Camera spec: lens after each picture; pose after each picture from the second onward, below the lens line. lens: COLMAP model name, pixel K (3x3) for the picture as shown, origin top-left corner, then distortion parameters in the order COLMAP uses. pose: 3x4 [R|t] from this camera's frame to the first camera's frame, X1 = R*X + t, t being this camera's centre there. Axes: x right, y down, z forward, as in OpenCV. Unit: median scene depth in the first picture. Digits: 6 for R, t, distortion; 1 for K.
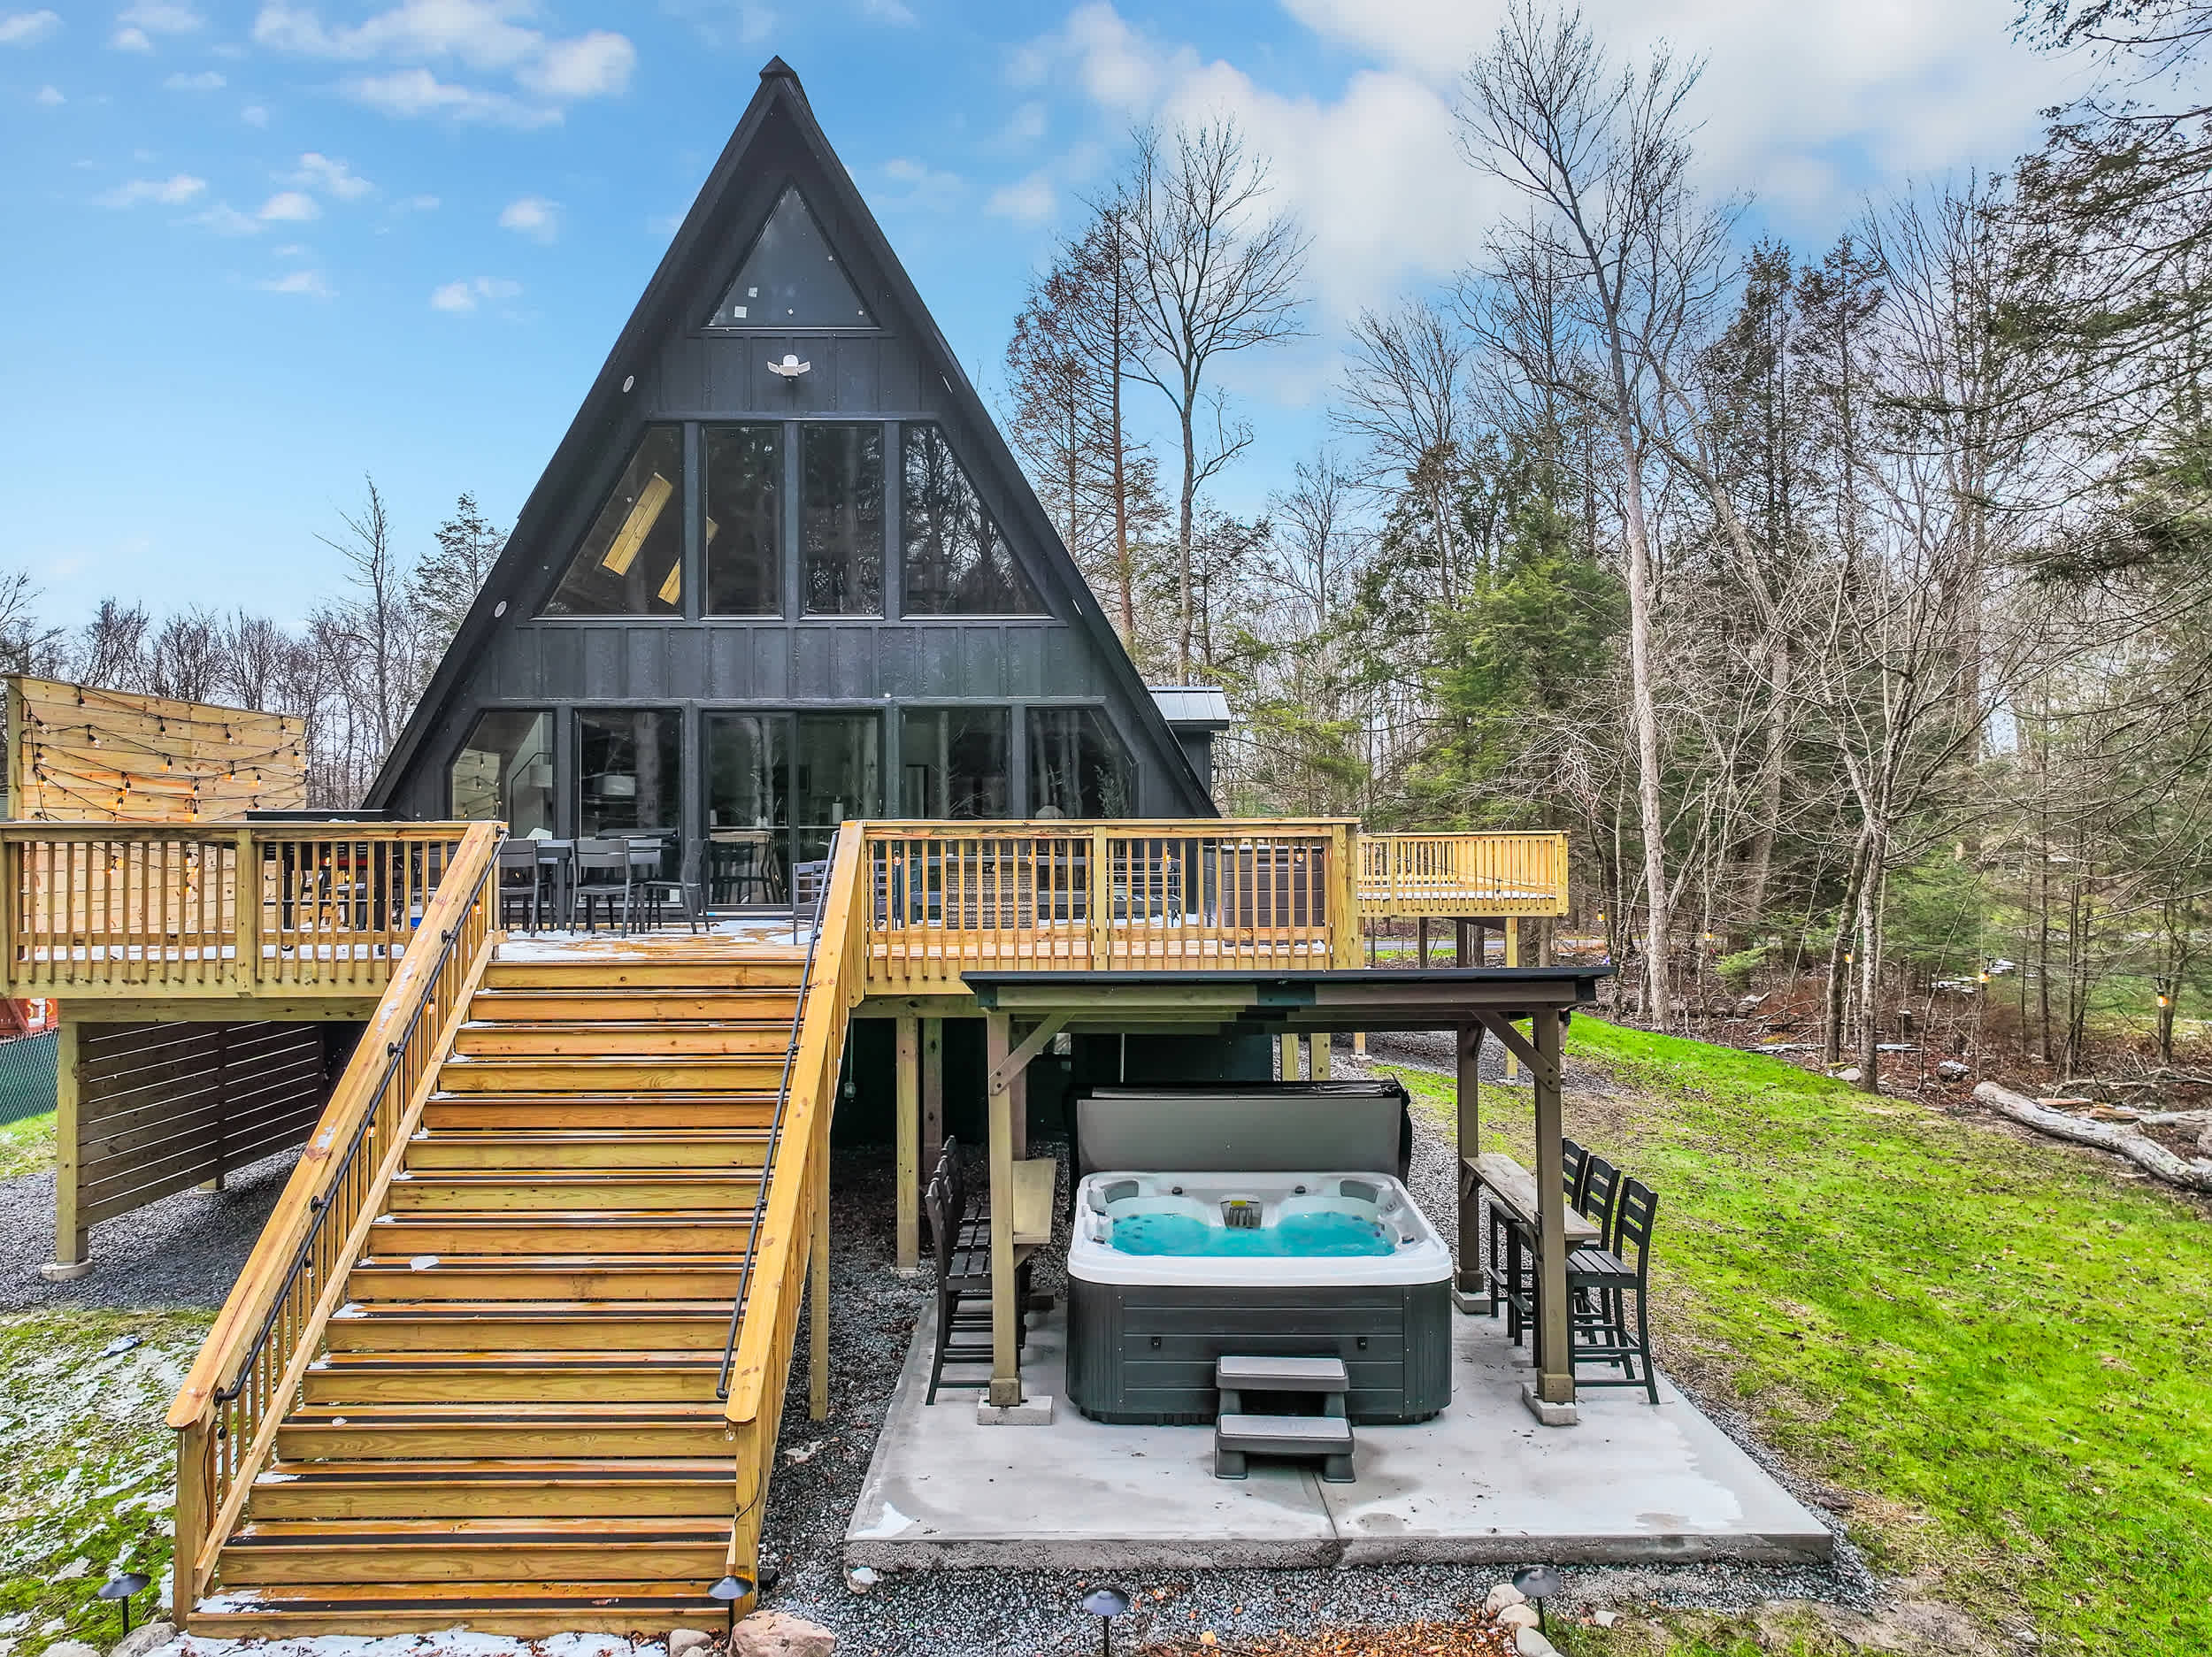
lens RADIAL K [[1563.4, 0, 1106.0], [0, 1563.4, 828.5], [0, 0, 1]] dist [-0.001783, 0.020655]
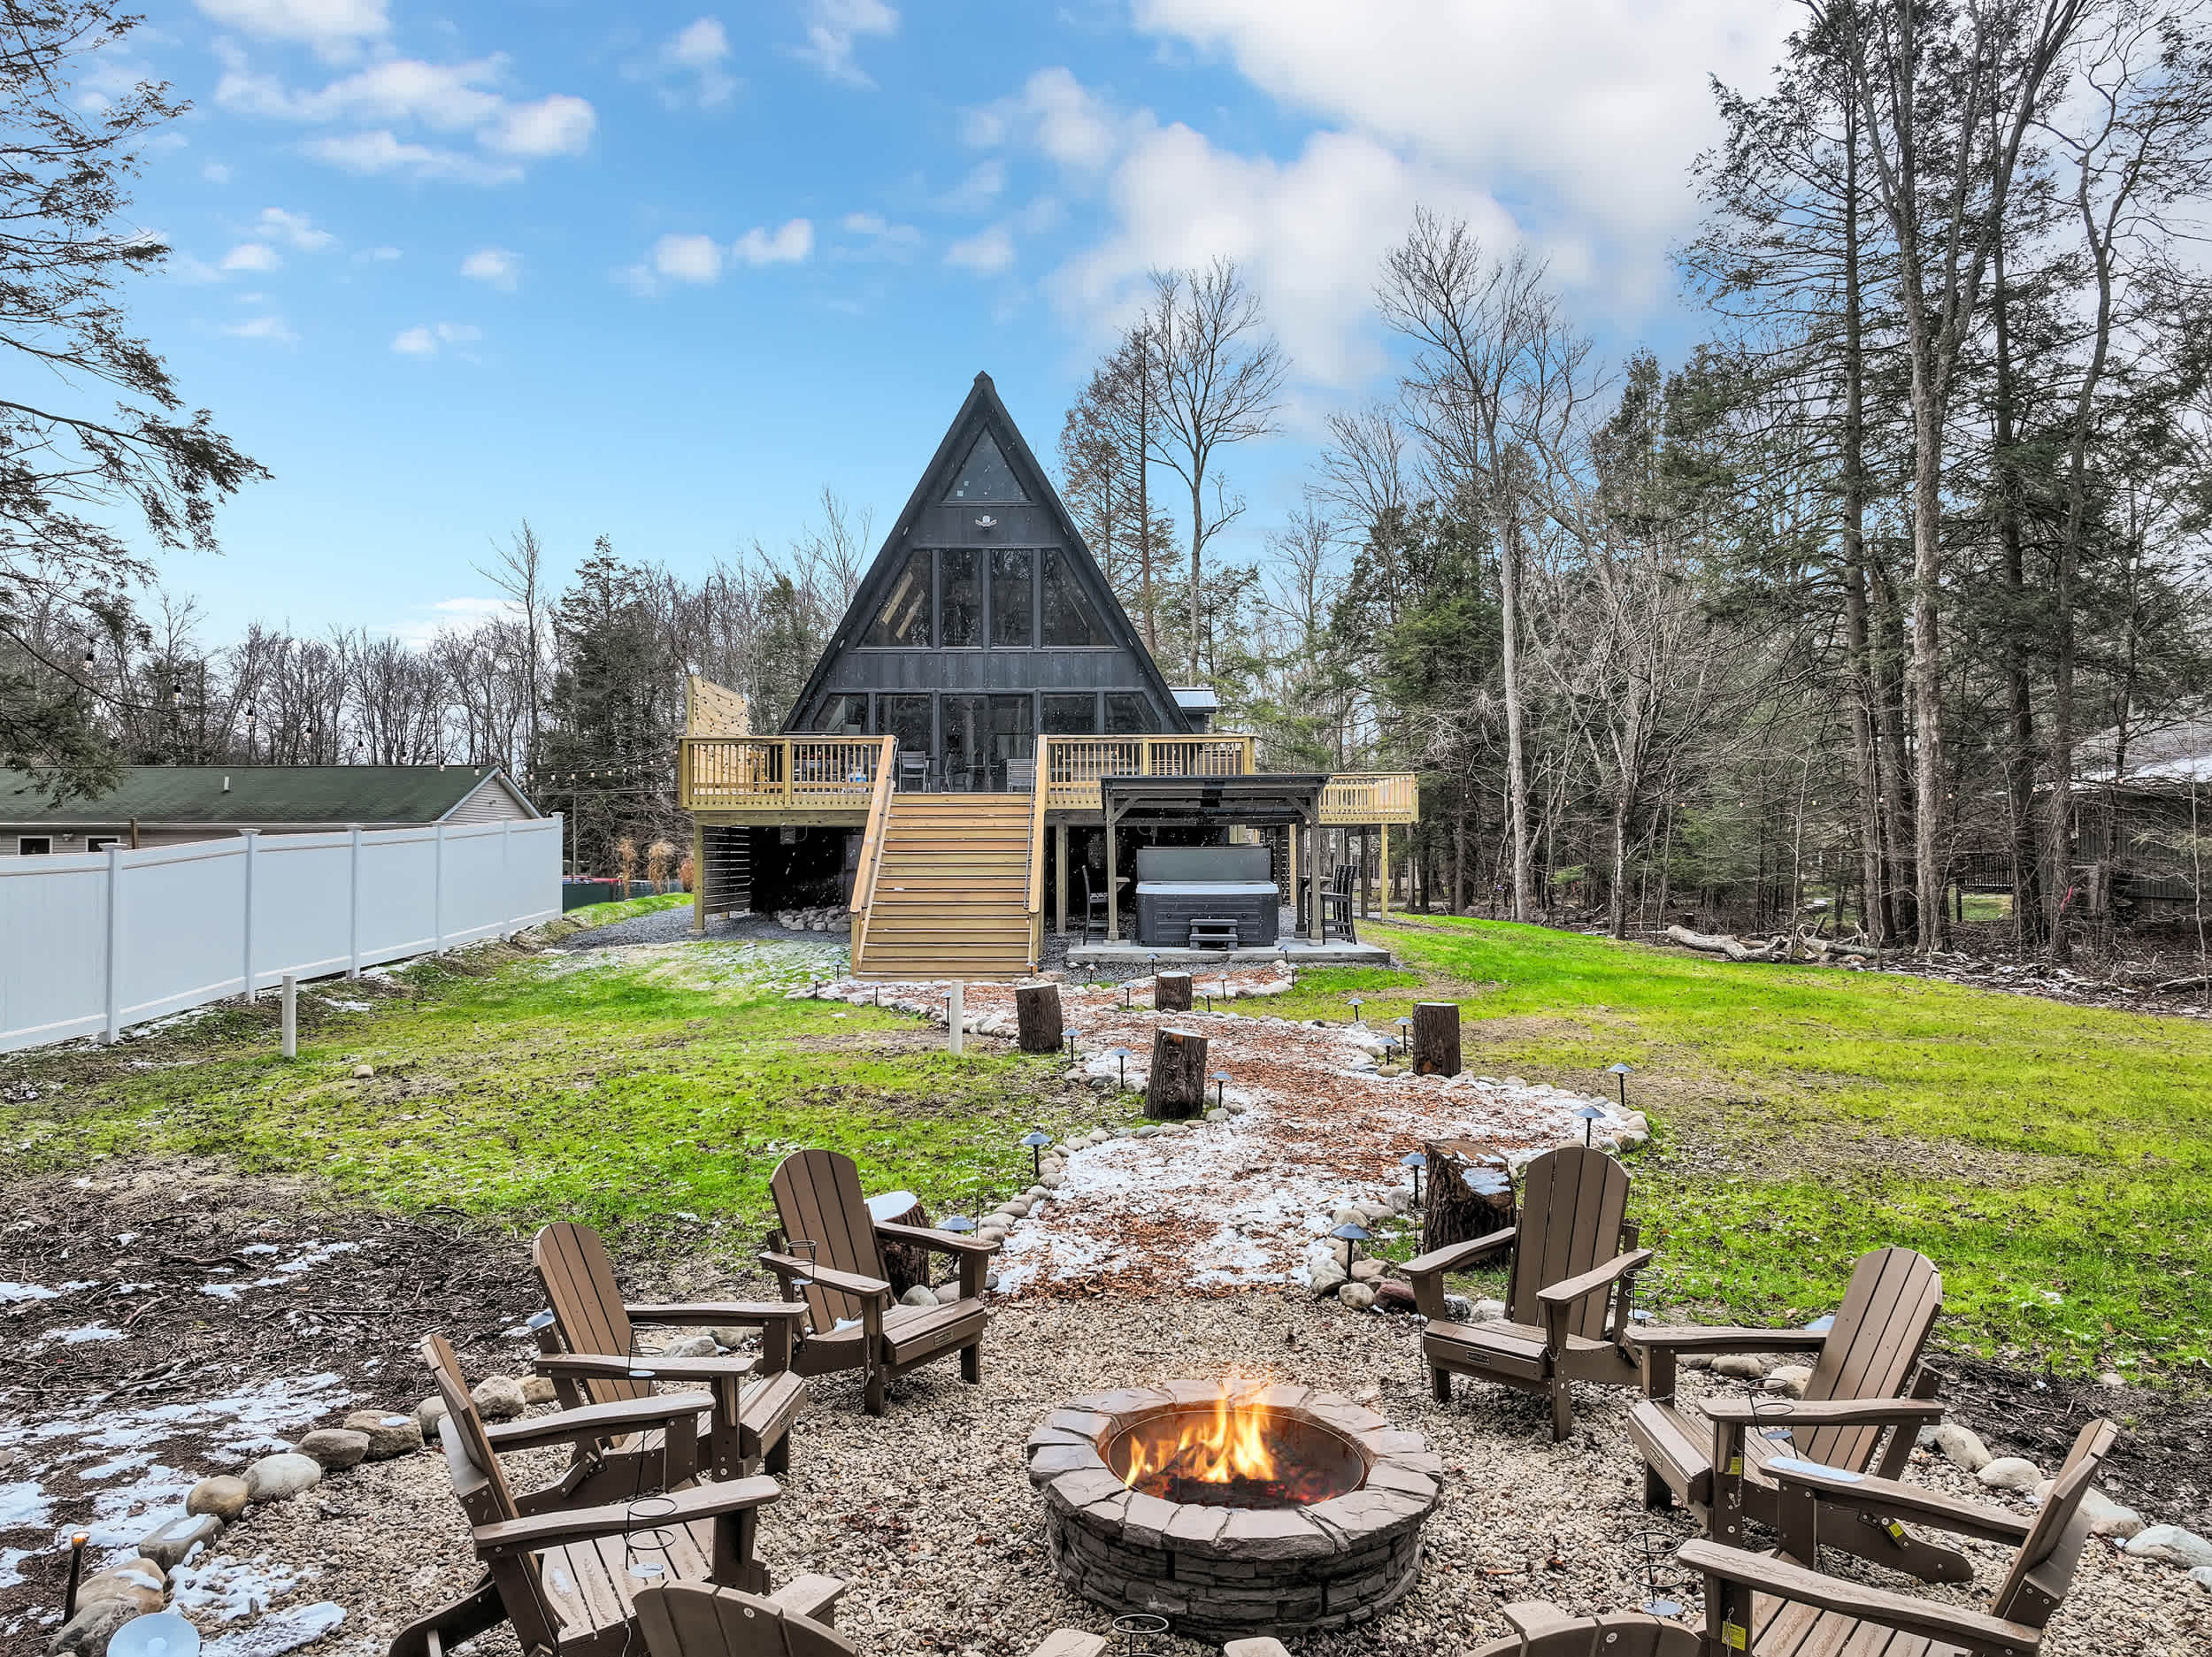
lens RADIAL K [[1563.4, 0, 1106.0], [0, 1563.4, 828.5], [0, 0, 1]] dist [-0.001783, 0.020655]
pose [[0.999920, 0.000161, -0.012628, -0.011272], [-0.000290, 0.999948, -0.010182, 0.052509], [0.012626, 0.010185, 0.999868, -0.449014]]
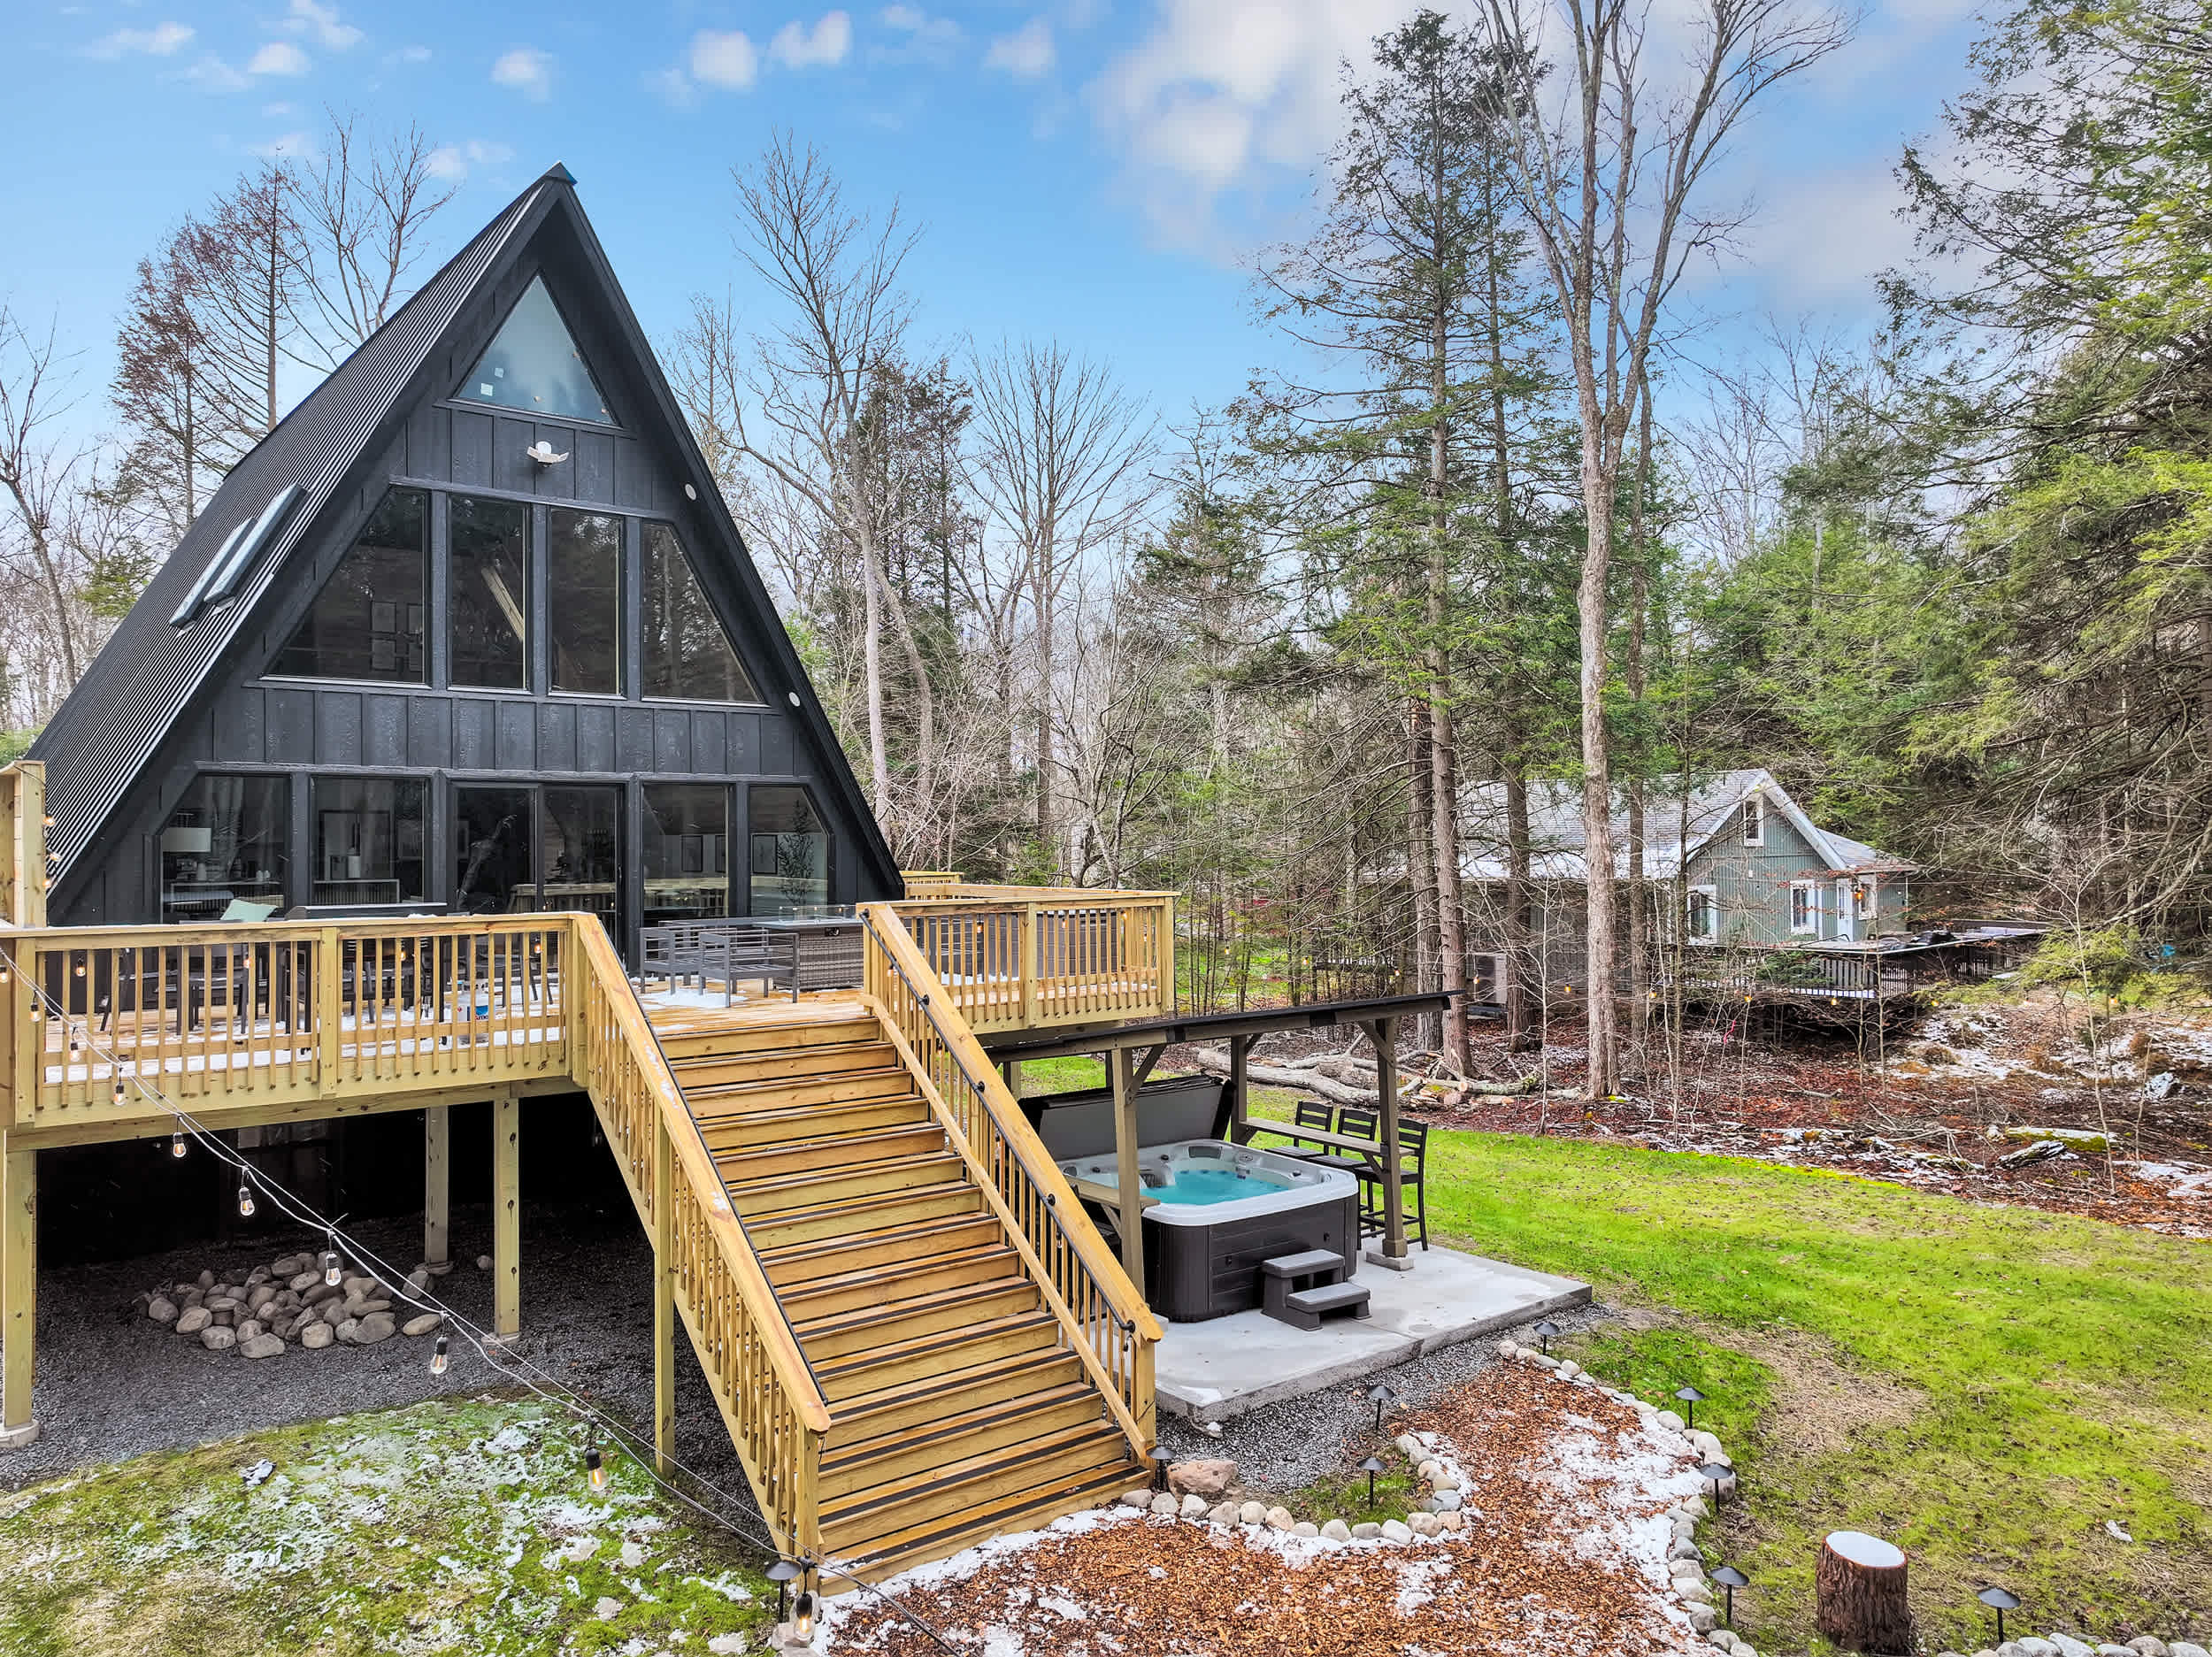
lens RADIAL K [[1563.4, 0, 1106.0], [0, 1563.4, 828.5], [0, 0, 1]] dist [-0.001783, 0.020655]
pose [[0.781007, 0.004569, 0.624506, -0.256641], [-0.003791, 0.999989, -0.002575, -0.019946], [-0.624511, -0.000357, 0.781016, -0.022728]]
